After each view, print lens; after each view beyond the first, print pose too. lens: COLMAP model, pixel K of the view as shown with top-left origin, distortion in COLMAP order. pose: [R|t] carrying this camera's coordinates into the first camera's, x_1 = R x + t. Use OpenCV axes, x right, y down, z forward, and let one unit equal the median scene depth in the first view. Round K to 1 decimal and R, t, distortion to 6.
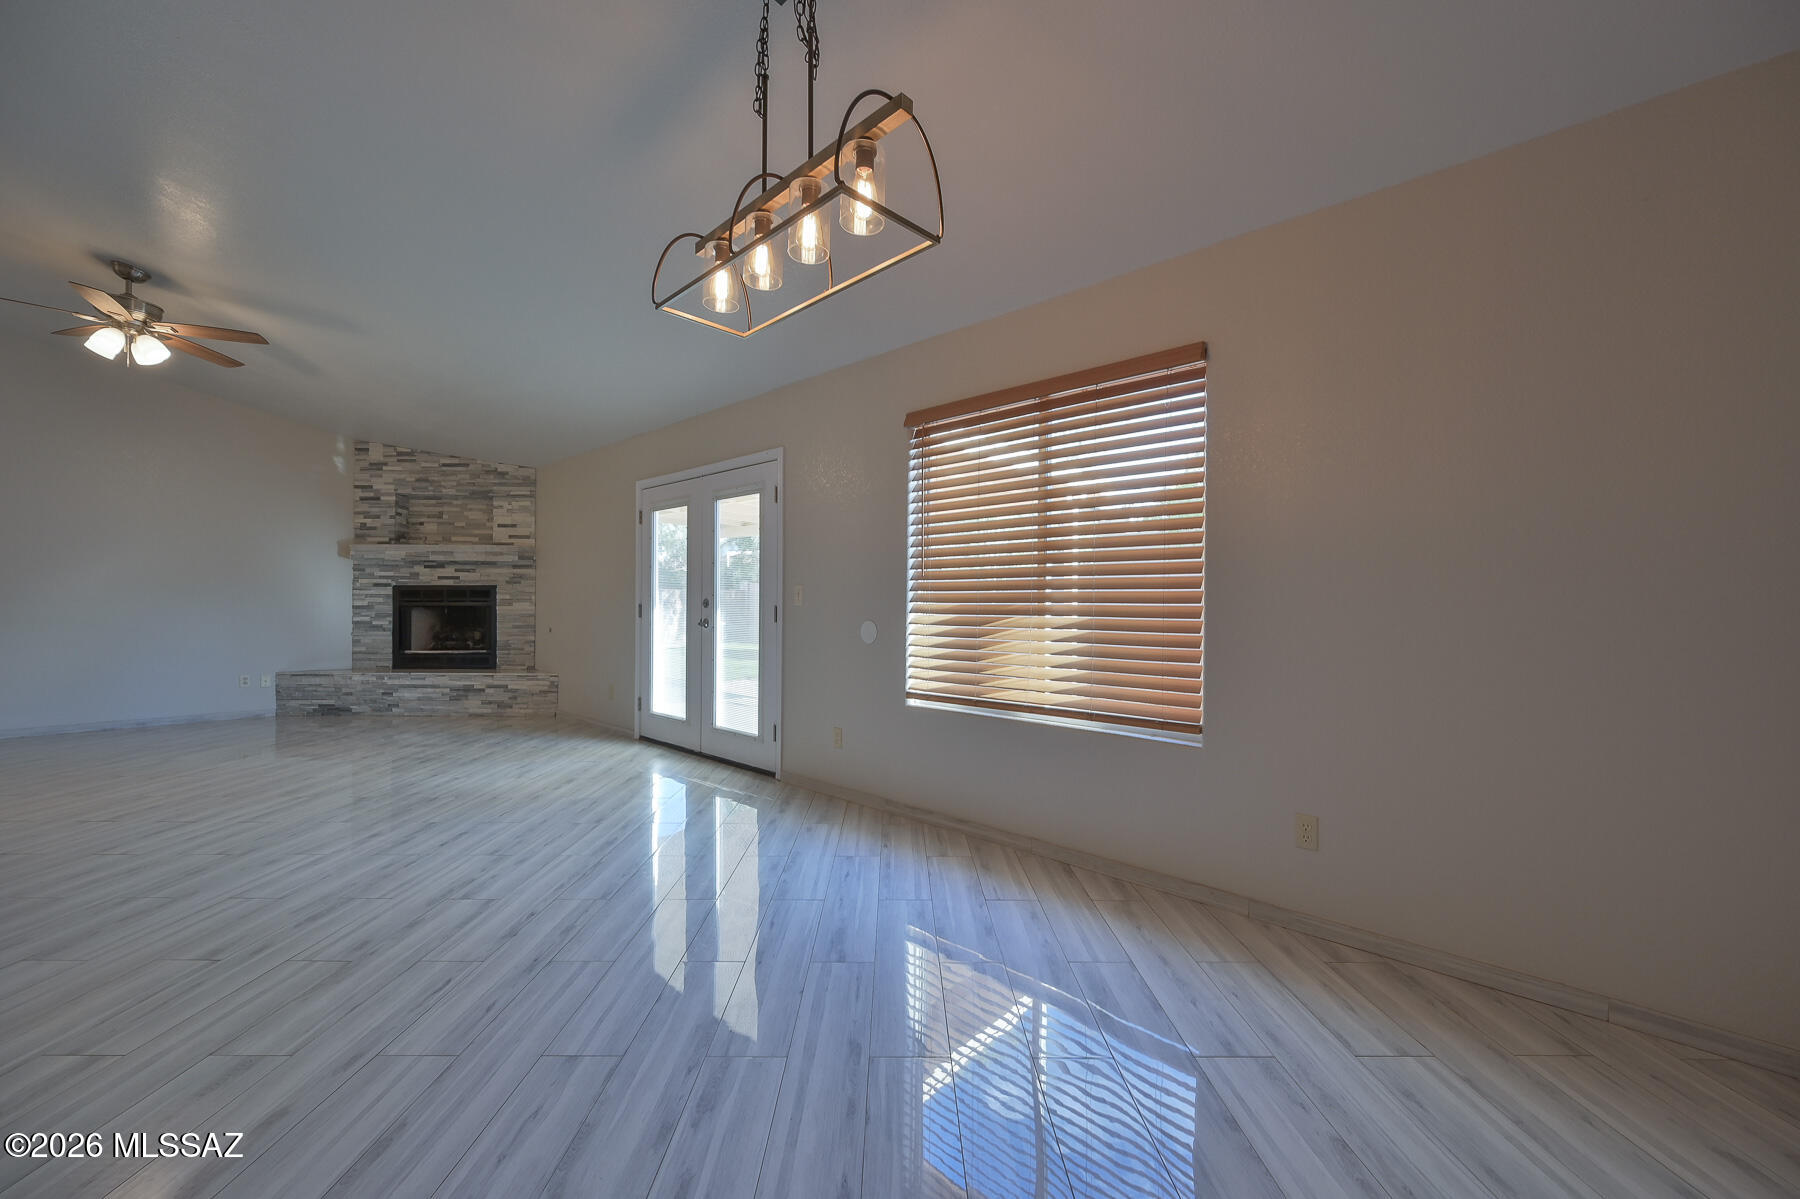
lens RADIAL K [[707.0, 0, 888.9], [0, 707.0, 590.3], [0, 0, 1]] dist [-0.002028, 0.000560]
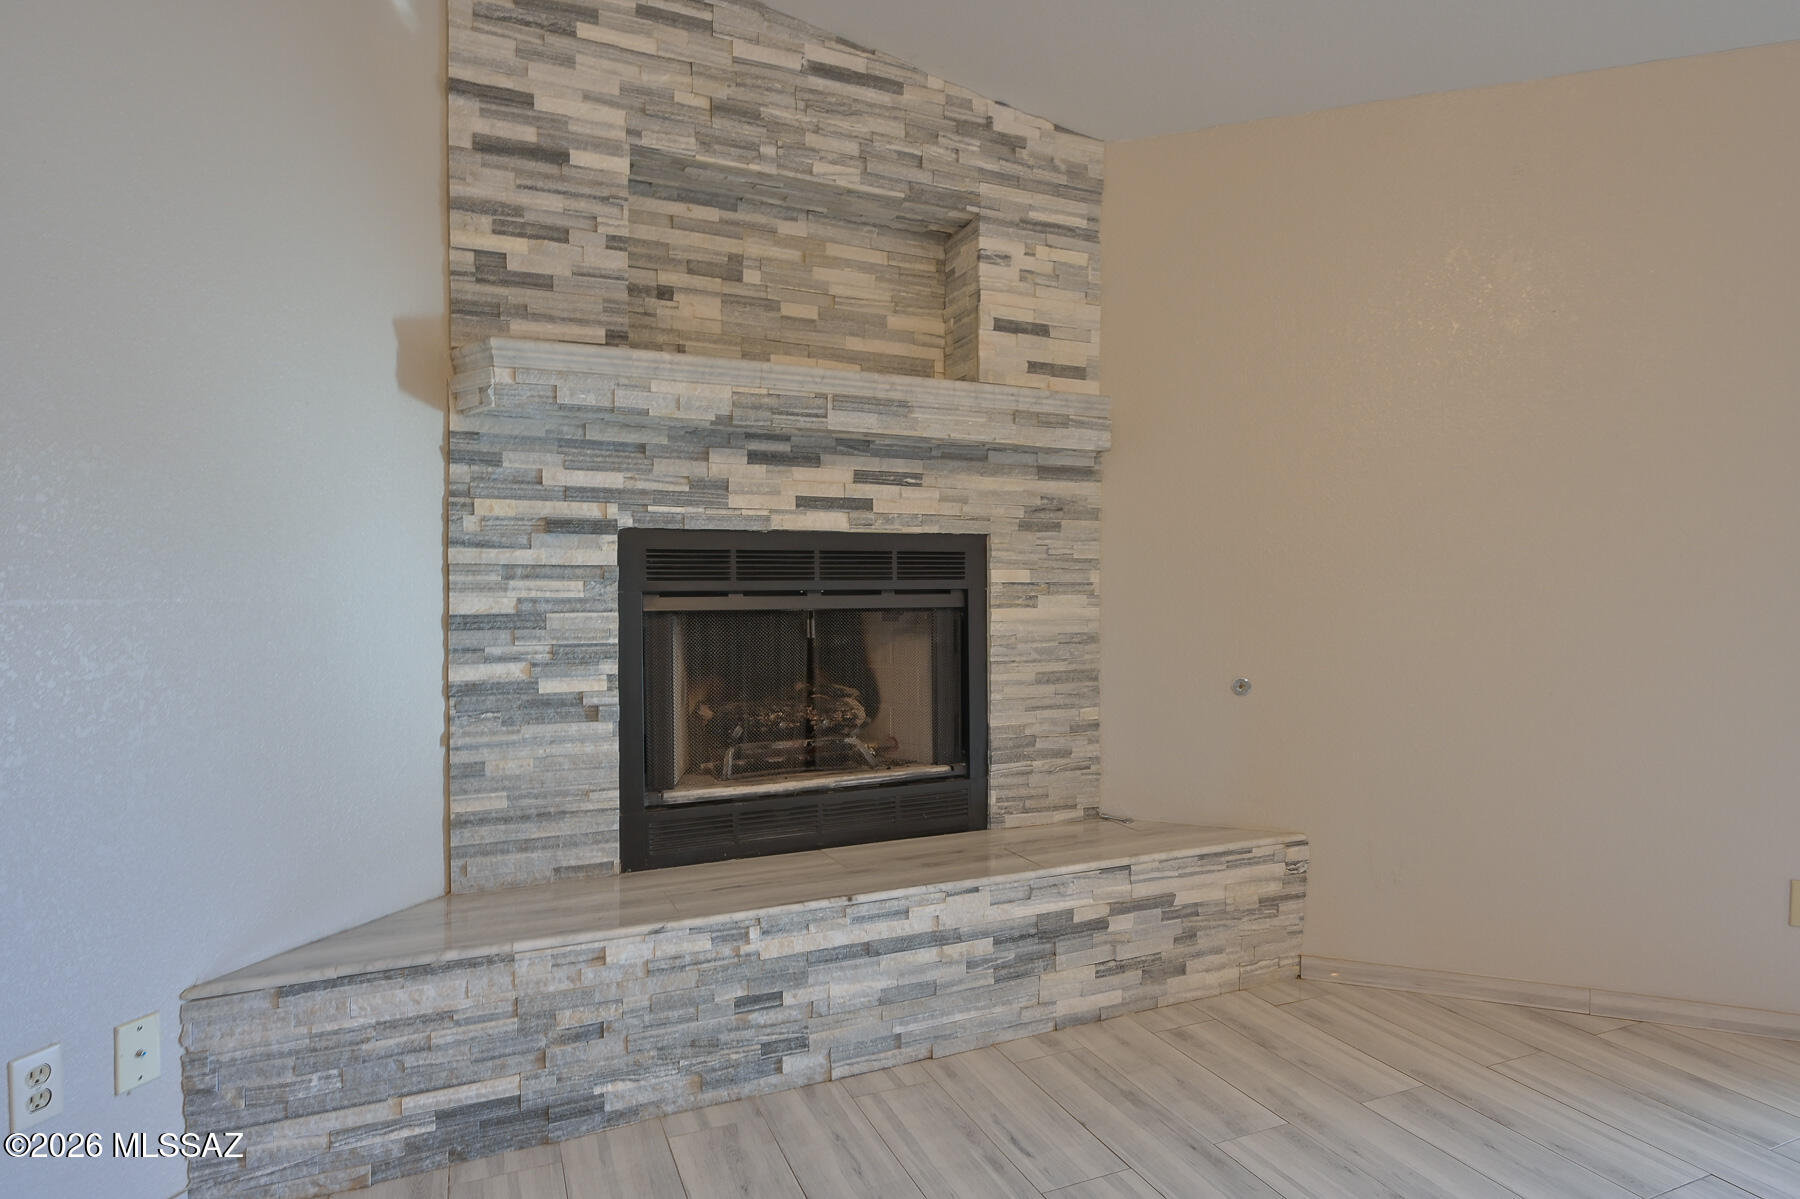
lens RADIAL K [[993.5, 0, 887.1], [0, 993.5, 587.7], [0, 0, 1]] dist [0.001546, 0.000622]
pose [[0.919036, -0.006458, 0.394120, -0.753502], [-0.001345, 0.999809, 0.019519, 0.006343], [-0.394171, -0.018468, 0.918852, 0.652321]]
